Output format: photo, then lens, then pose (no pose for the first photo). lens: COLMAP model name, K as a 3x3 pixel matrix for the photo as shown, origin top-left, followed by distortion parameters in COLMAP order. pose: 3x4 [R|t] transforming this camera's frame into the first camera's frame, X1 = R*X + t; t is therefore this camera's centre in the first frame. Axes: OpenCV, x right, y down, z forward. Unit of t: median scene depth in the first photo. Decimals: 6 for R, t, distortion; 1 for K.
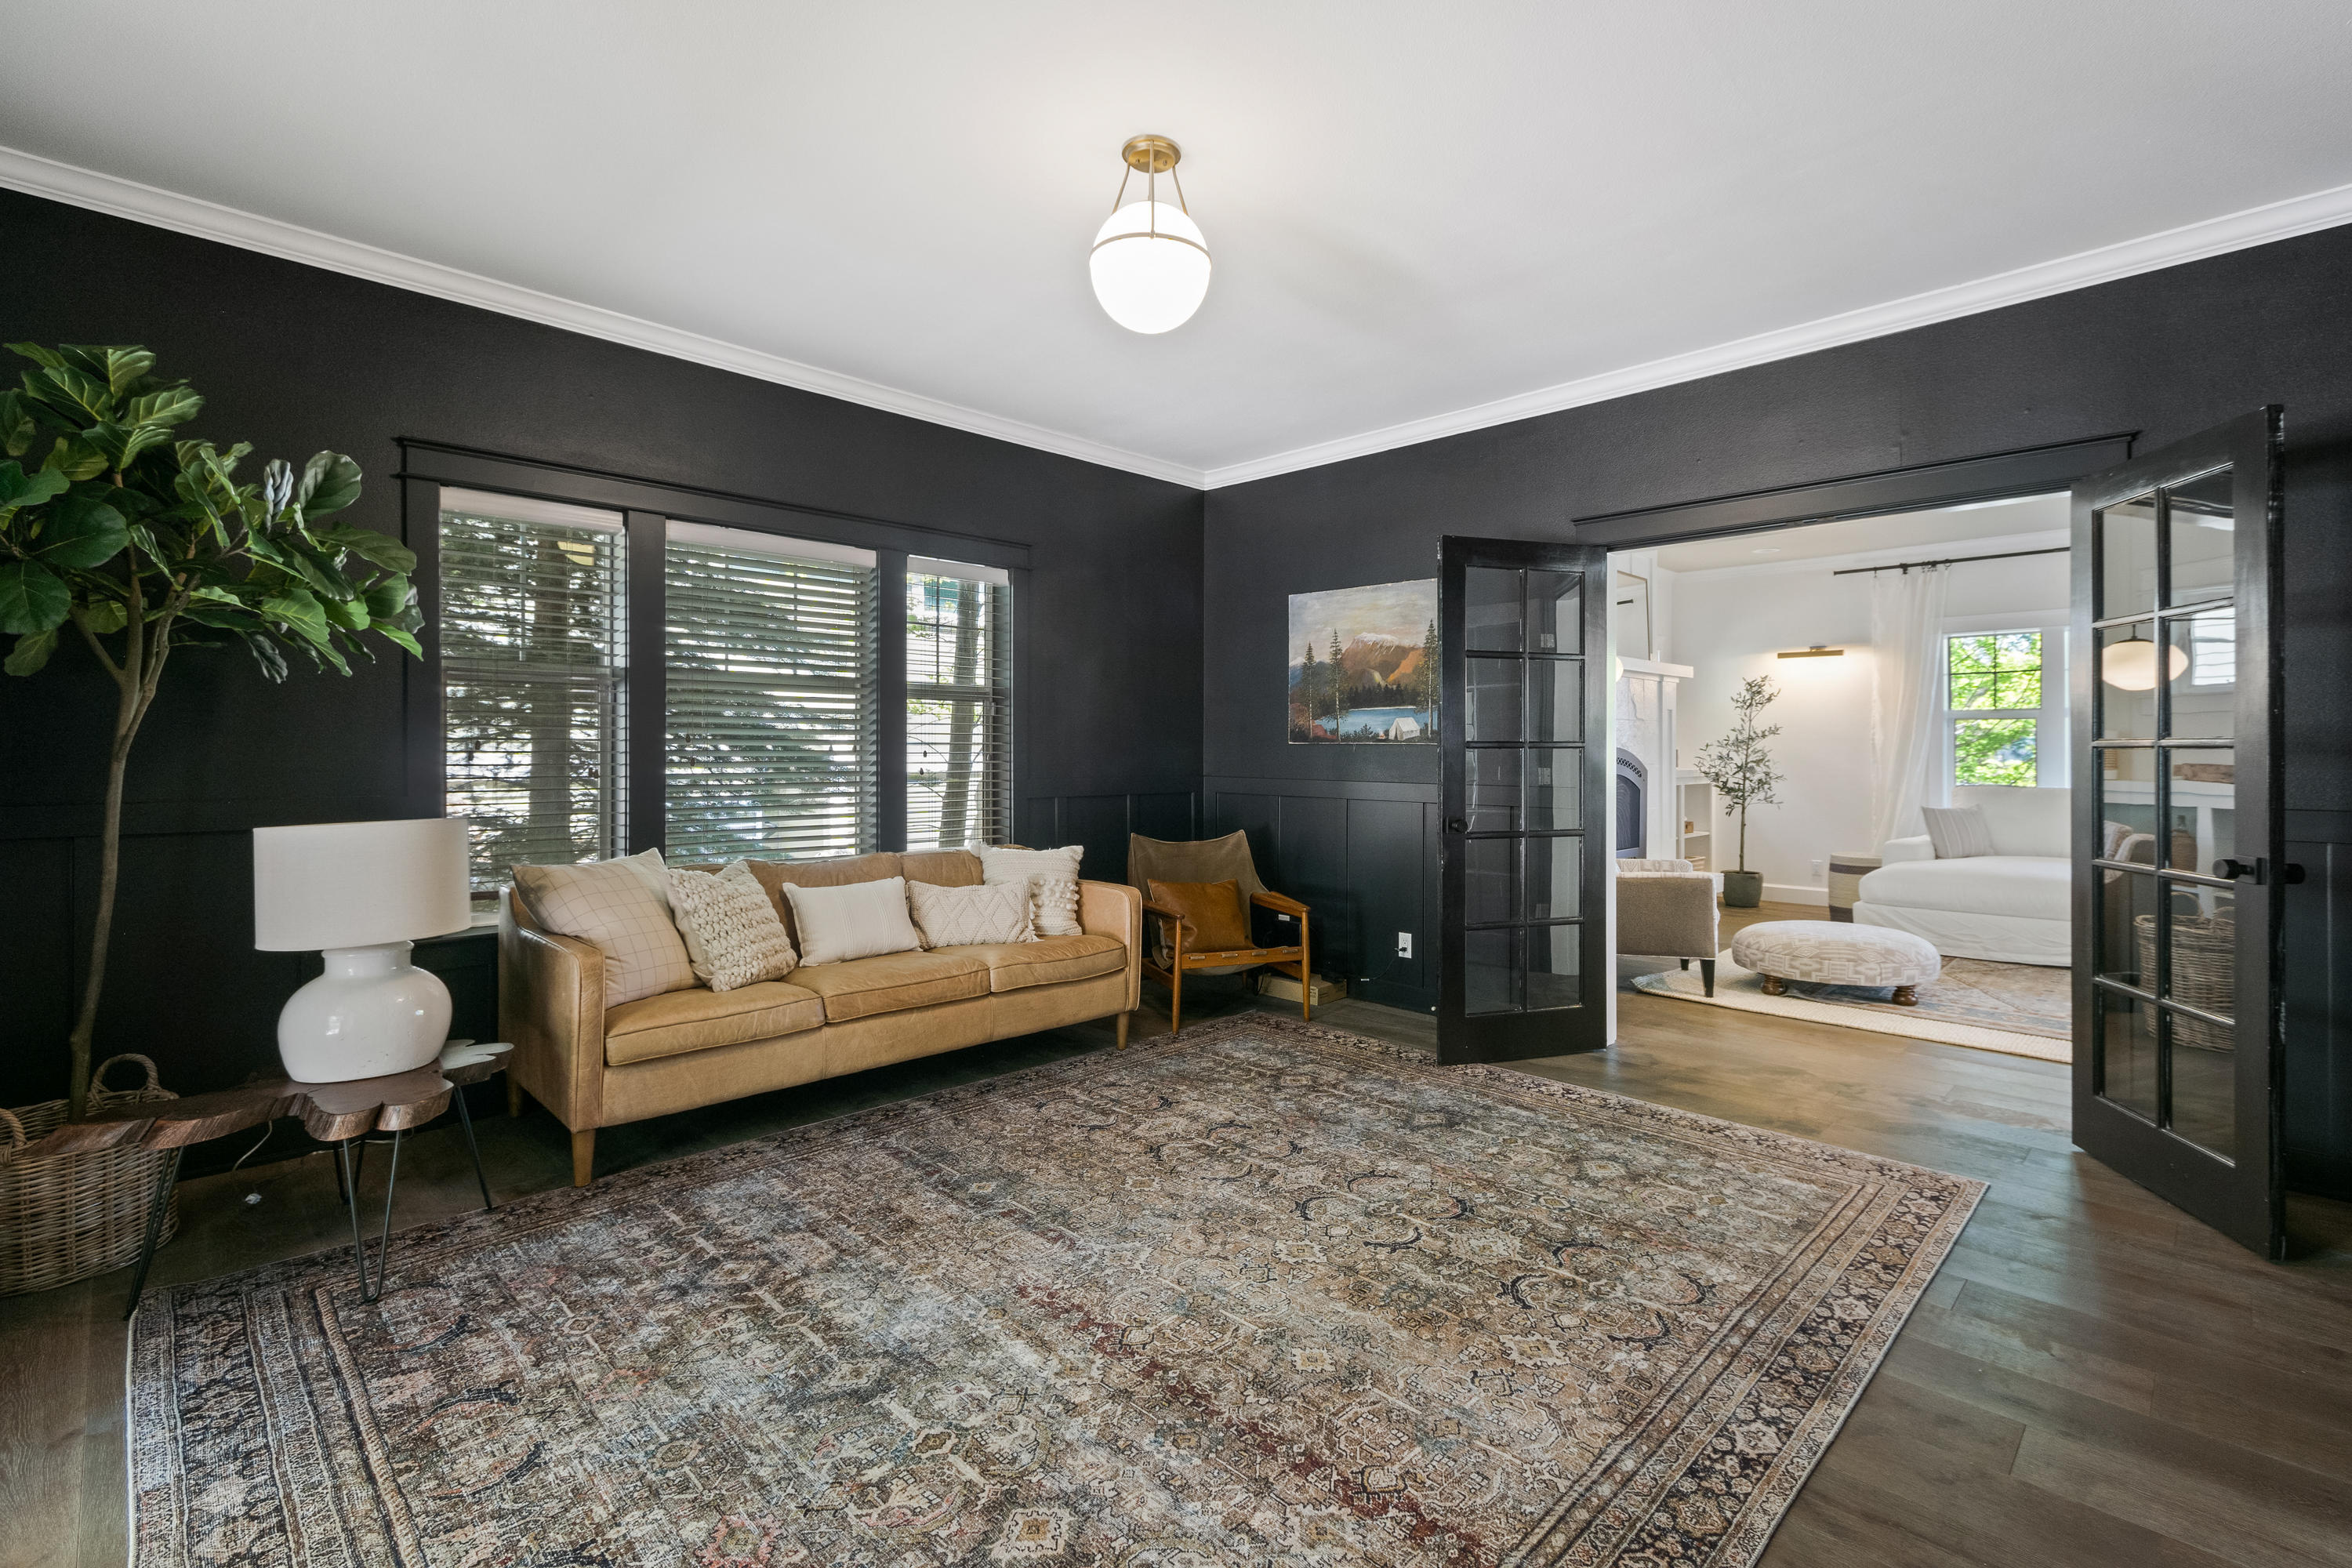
lens RADIAL K [[1069.4, 0, 1195.3], [0, 1069.4, 735.7], [0, 0, 1]] dist [0.008211, -0.002377]
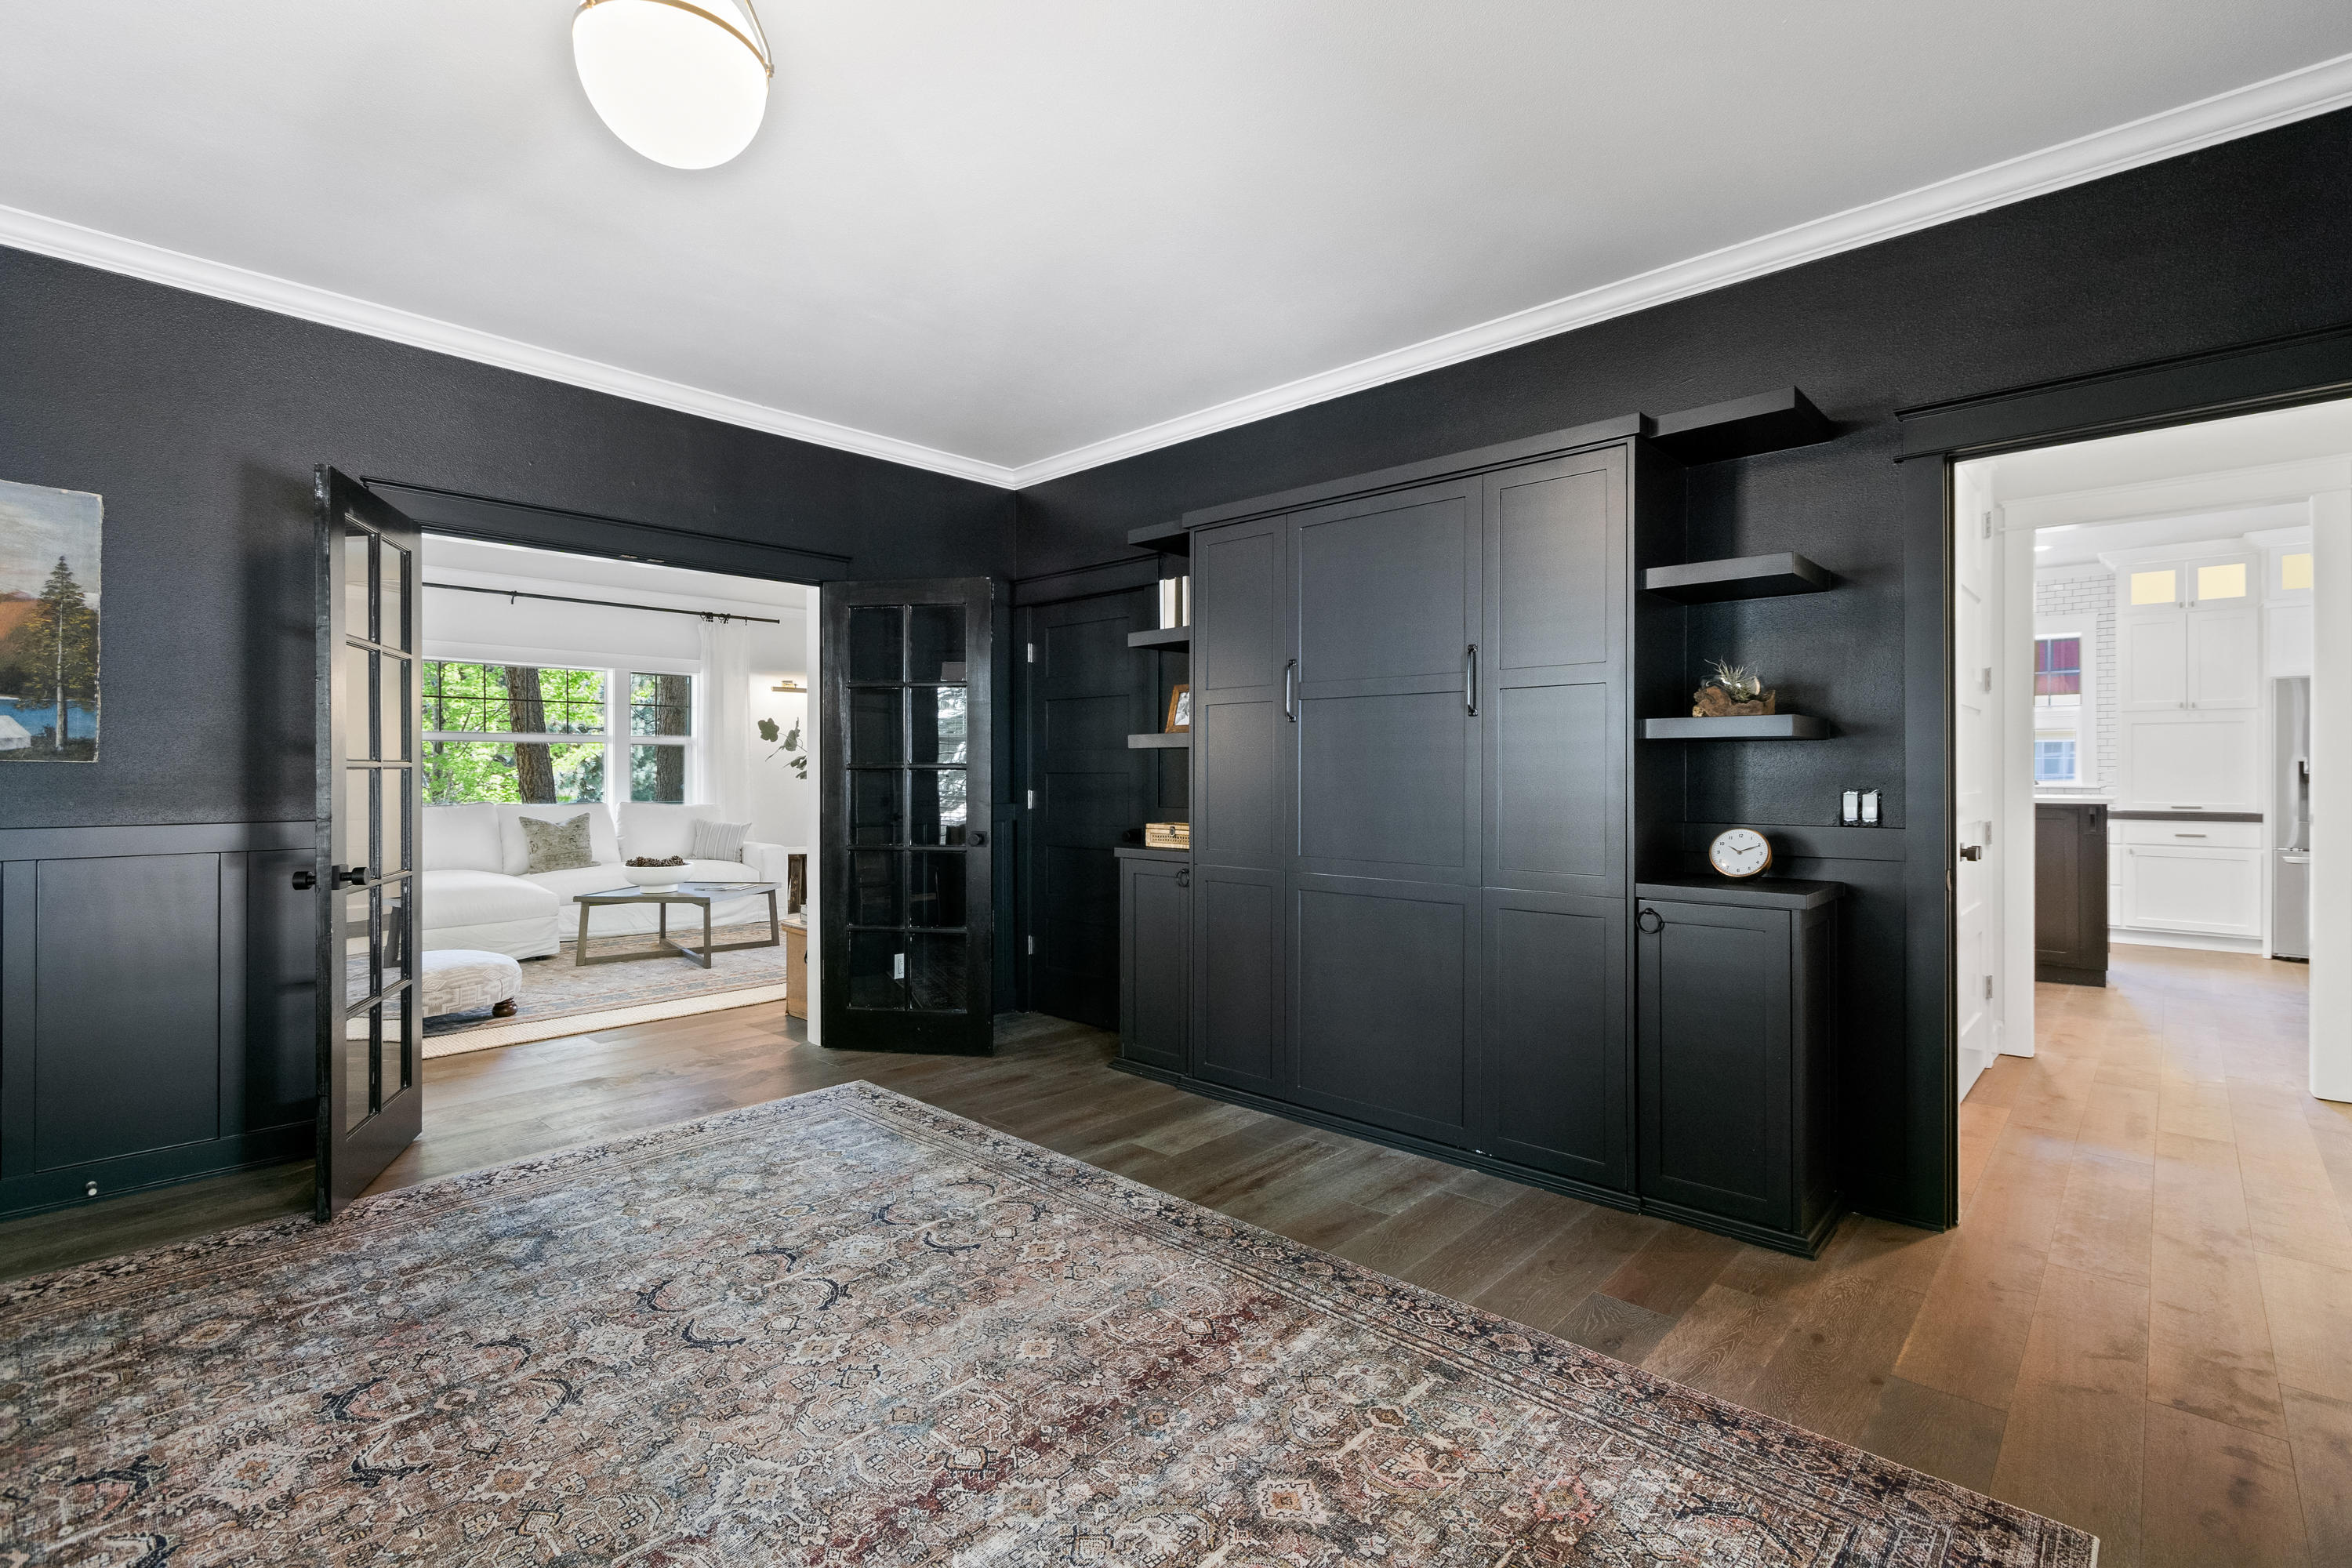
lens RADIAL K [[1069.4, 0, 1176.8], [0, 1069.4, 783.1], [0, 0, 1]] dist [0.008211, -0.002377]
pose [[-0.040447, -0.011032, 0.999121, -0.638434], [-0.013672, 0.999852, 0.010487, 0.006672], [-0.999088, -0.013235, -0.040592, 0.613614]]
